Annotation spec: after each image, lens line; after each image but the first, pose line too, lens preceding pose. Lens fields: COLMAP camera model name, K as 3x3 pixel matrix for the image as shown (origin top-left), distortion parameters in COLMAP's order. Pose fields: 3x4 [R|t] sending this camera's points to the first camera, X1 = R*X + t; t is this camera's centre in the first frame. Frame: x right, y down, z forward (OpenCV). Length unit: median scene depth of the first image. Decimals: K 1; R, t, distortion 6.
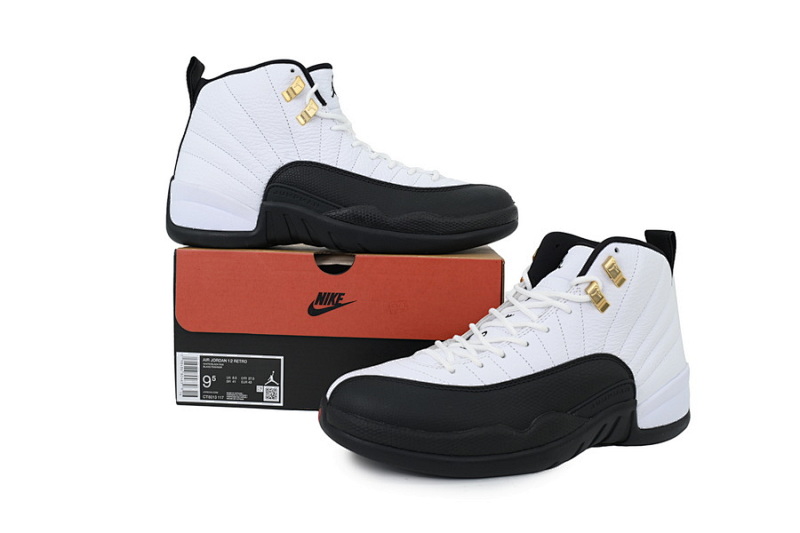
lens RADIAL K [[570.8, 0, 398.2], [0, 570.8, 267.0], [0, 0, 1]] dist [0.002412, -0.000363]
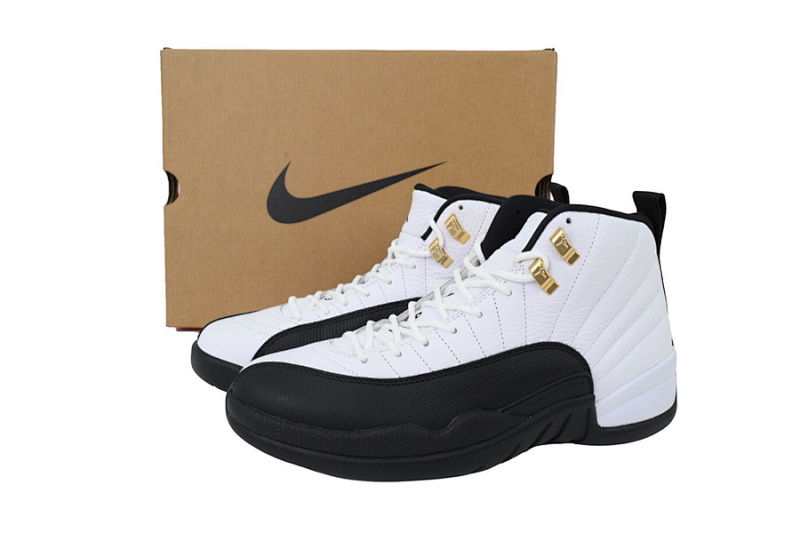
lens RADIAL K [[570.8, 0, 404.1], [0, 570.8, 267.2], [0, 0, 1]] dist [0.002412, -0.000363]
pose [[0.991572, 0.007233, -0.129354, 0.256129], [0.004841, 0.995674, 0.092786, -0.040912], [0.129466, -0.092630, 0.987248, 0.141738]]
